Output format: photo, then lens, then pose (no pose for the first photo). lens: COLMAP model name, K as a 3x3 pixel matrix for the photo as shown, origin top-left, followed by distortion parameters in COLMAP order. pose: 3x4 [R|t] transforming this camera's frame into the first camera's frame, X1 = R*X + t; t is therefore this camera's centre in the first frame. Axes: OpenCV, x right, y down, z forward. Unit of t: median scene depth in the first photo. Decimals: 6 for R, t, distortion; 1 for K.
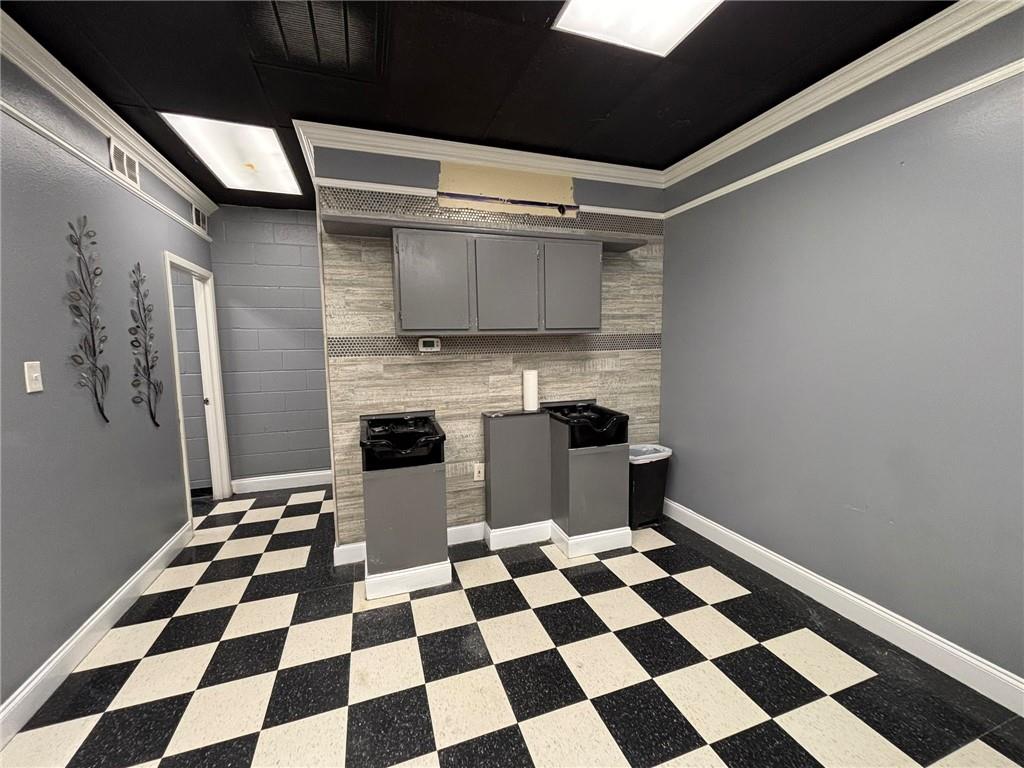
lens RADIAL K [[411.5, 0, 509.4], [0, 411.5, 384.4], [0, 0, 1]] dist [0.000867, -0.000644]
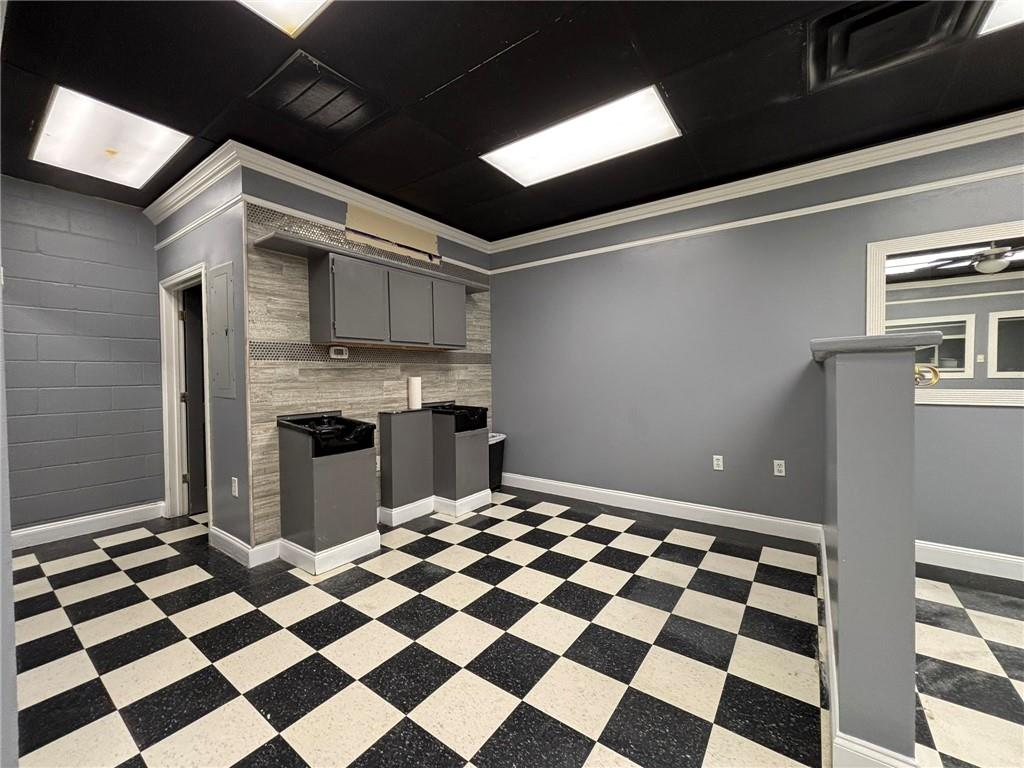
lens RADIAL K [[411.5, 0, 509.4], [0, 411.5, 384.4], [0, 0, 1]] dist [0.000867, -0.000644]
pose [[0.819964, -0.007095, 0.572371, -0.461118], [0.057597, 0.995871, -0.070168, 0.099735], [-0.569510, 0.090502, 0.816987, -0.208890]]
